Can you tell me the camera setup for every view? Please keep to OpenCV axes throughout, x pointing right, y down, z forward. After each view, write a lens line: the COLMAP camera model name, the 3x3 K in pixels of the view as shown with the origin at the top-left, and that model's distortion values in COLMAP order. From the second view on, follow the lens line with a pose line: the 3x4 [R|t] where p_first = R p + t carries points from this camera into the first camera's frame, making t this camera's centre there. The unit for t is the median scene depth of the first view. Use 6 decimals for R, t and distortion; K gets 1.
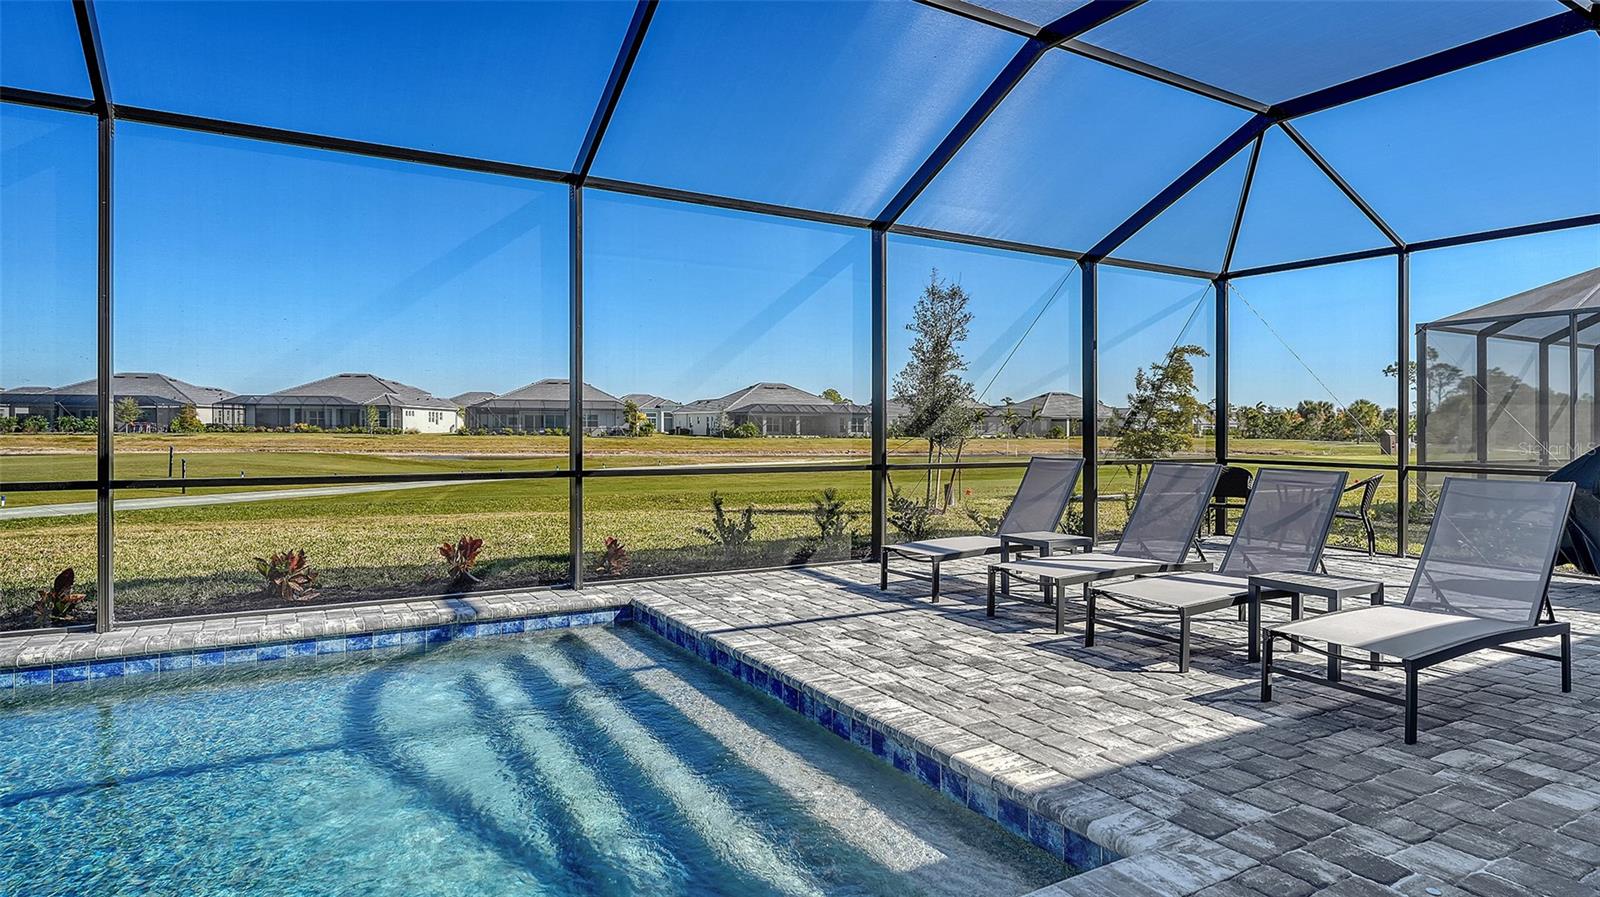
lens RADIAL K [[873.9, 0, 792.0], [0, 873.9, 448.0], [0, 0, 1]] dist [0.001384, -0.002012]
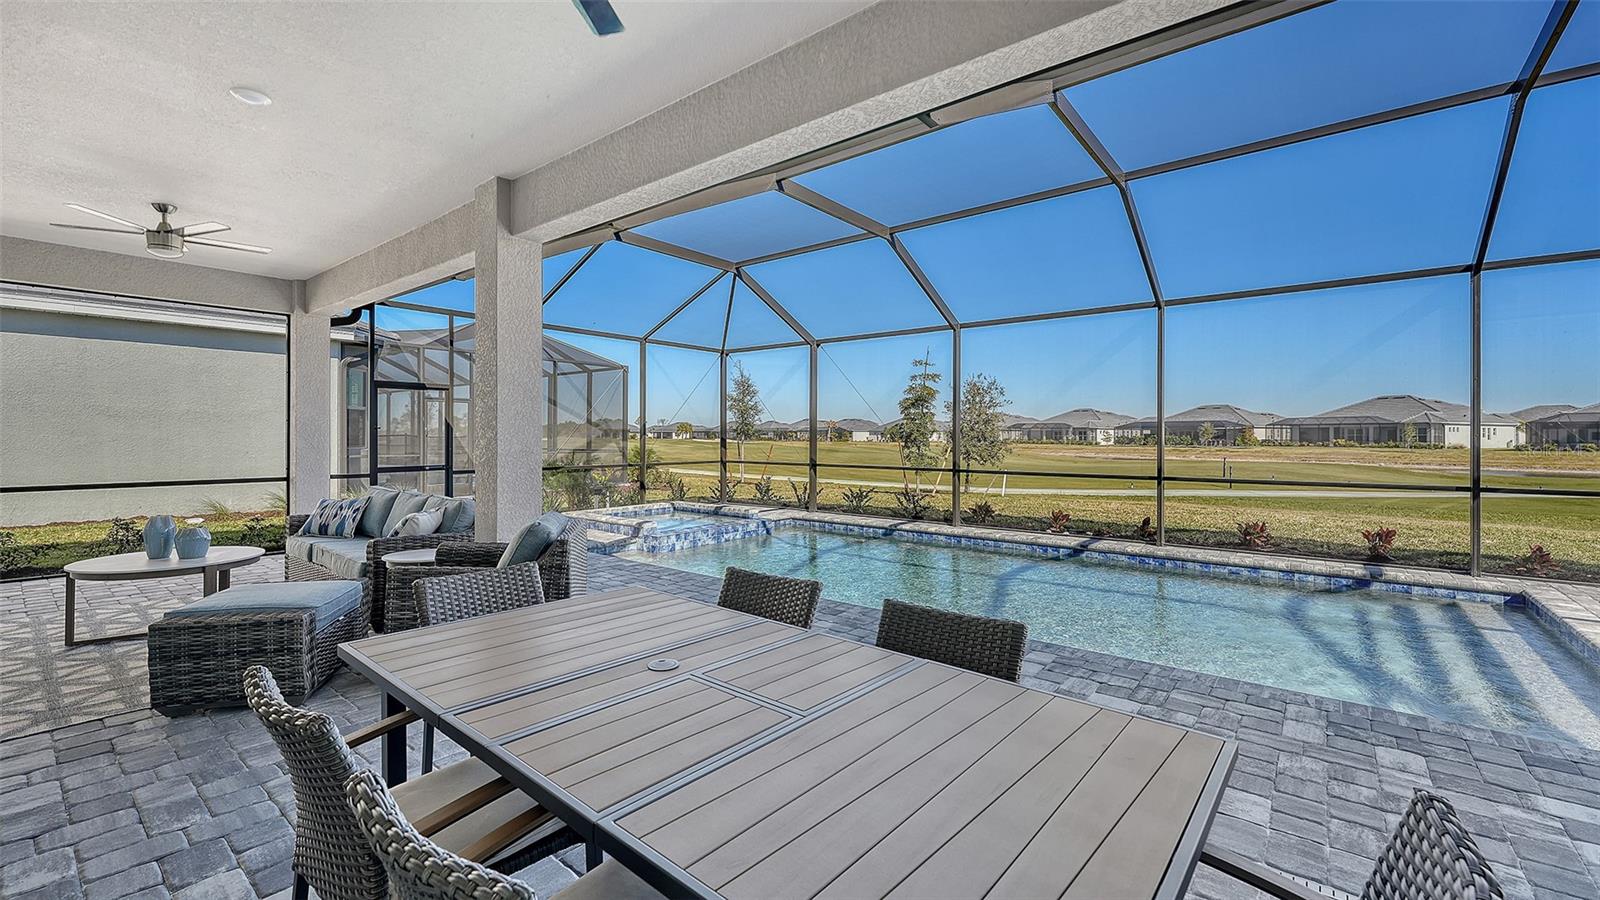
lens RADIAL K [[644.5, 0, 814.4], [0, 644.5, 439.5], [0, 0, 1]] dist [0.004963, -0.001228]
pose [[0.363296, -0.002534, -0.931670, 0.034455], [-0.022619, 0.999678, -0.011539, -0.001379], [0.931399, 0.025265, 0.363122, -0.033710]]
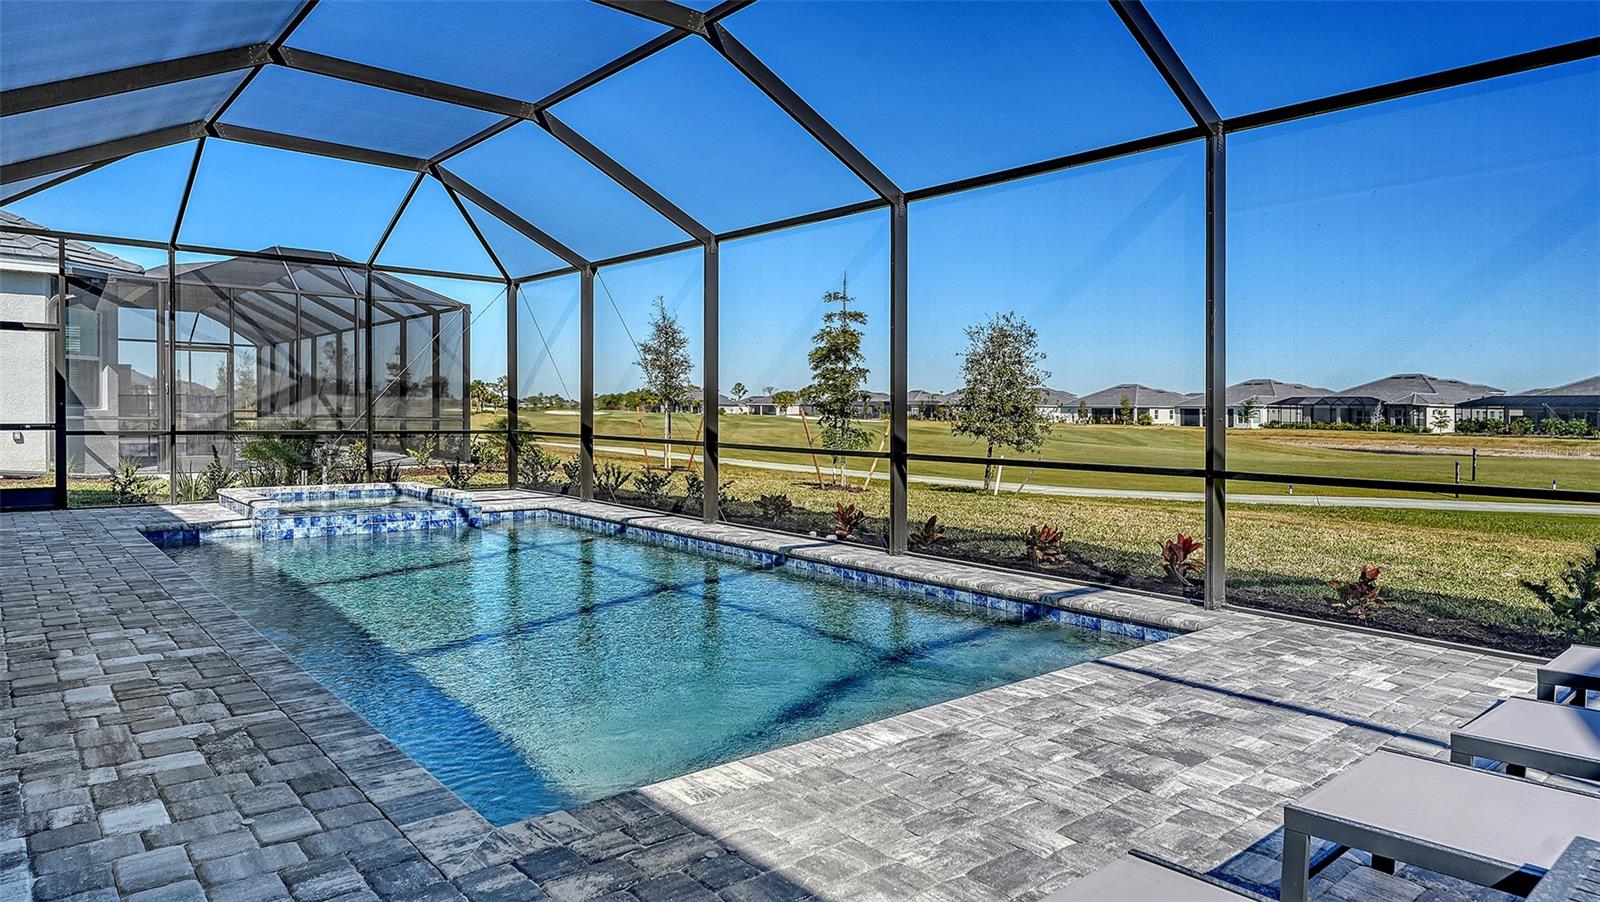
lens RADIAL K [[952.2, 0, 819.5], [0, 952.2, 415.9], [0, 0, 1]] dist [0.005907, -0.009205]
pose [[0.189110, -0.001395, -0.981955, 0.066996], [-0.037581, 0.999256, -0.008658, -0.000493], [0.981236, 0.038540, 0.188917, 0.049628]]
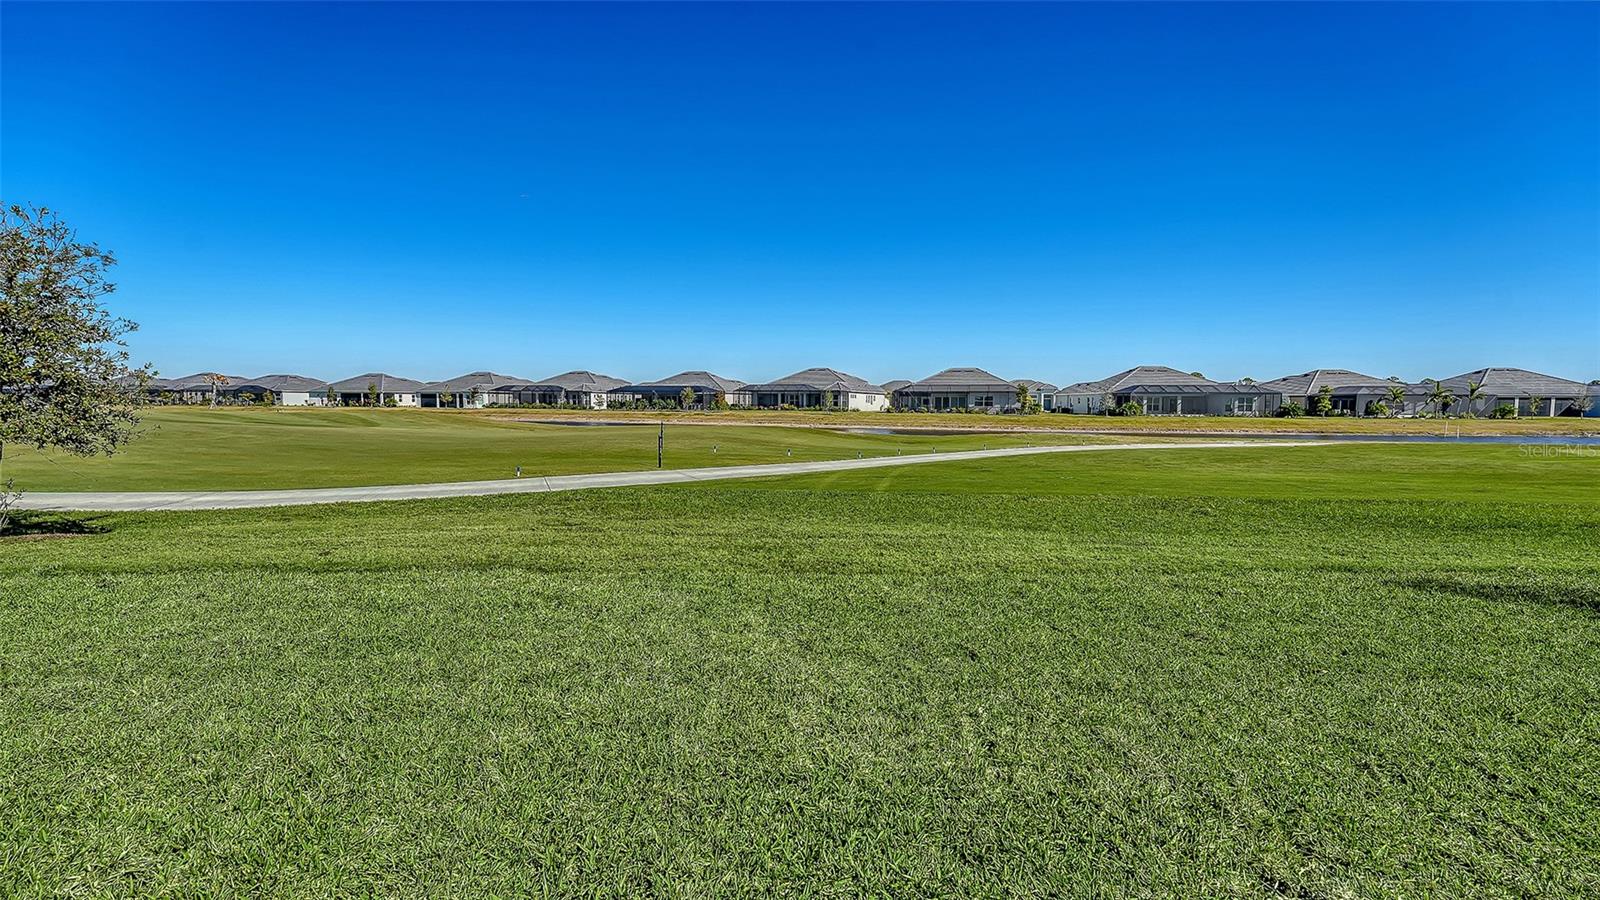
lens RADIAL K [[644.5, 0, 804.0], [0, 644.5, 458.2], [0, 0, 1]] dist [0.004963, -0.001228]
pose [[0.883432, 0.037861, -0.467027, -0.063960], [-0.011806, 0.998212, 0.058592, -0.002320], [0.468411, -0.046248, 0.882299, 0.143550]]
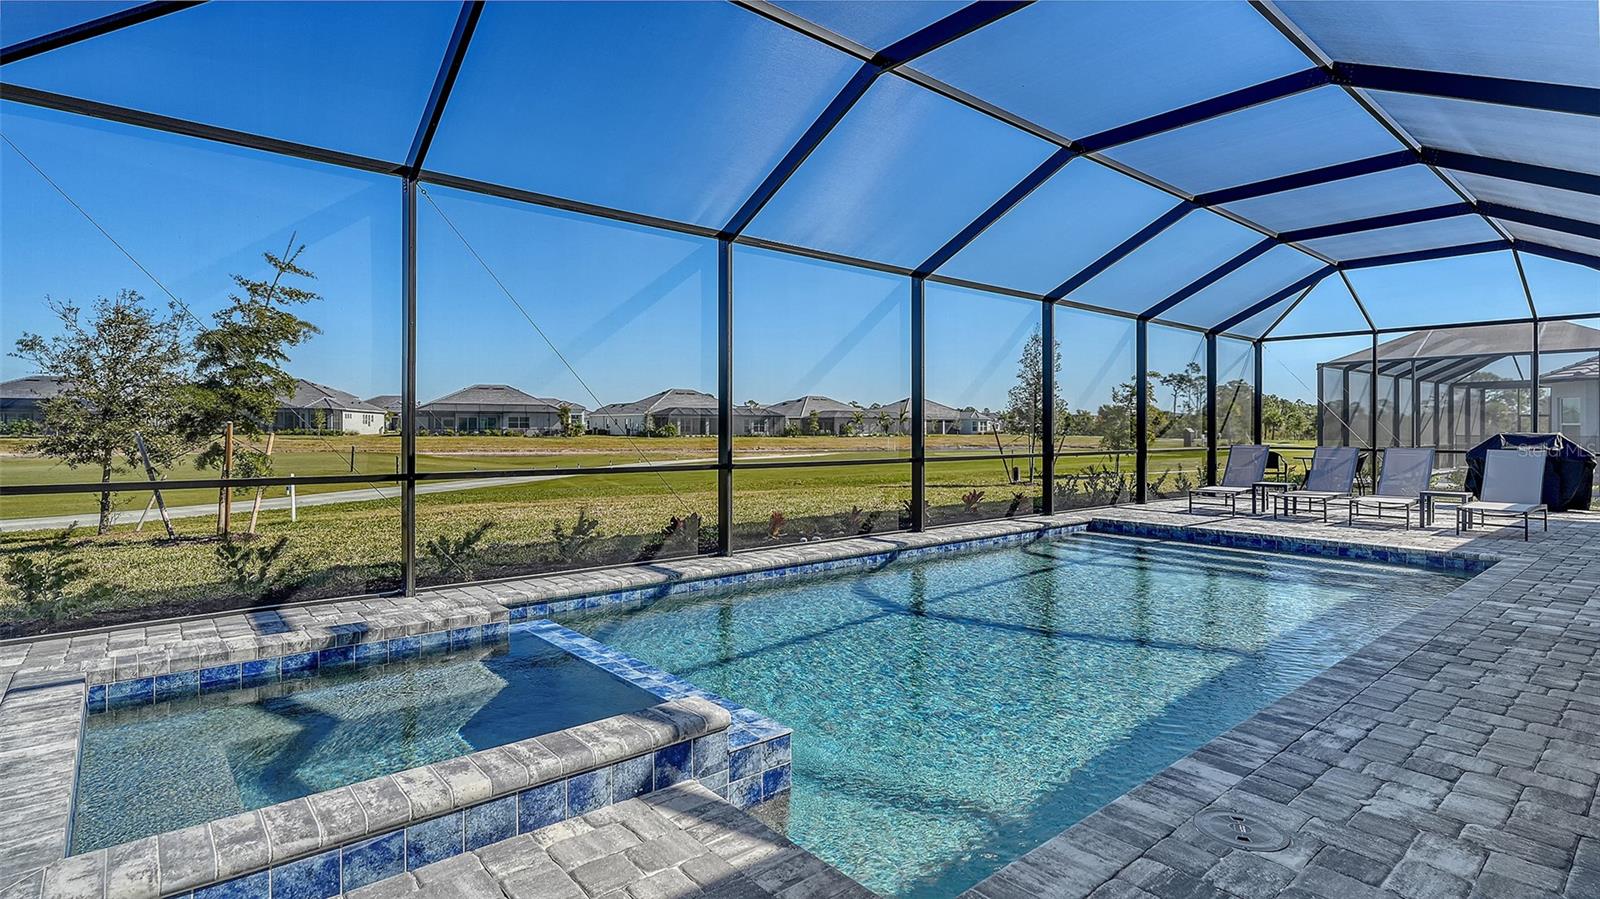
lens RADIAL K [[772.1, 0, 785.4], [0, 772.1, 437.7], [0, 0, 1]] dist [0.005056, -0.000969]
pose [[0.987305, -0.005548, 0.158742, -0.121774], [0.007177, 0.999927, -0.009687, 0.000476], [-0.158677, 0.010704, 0.987273, -0.064250]]
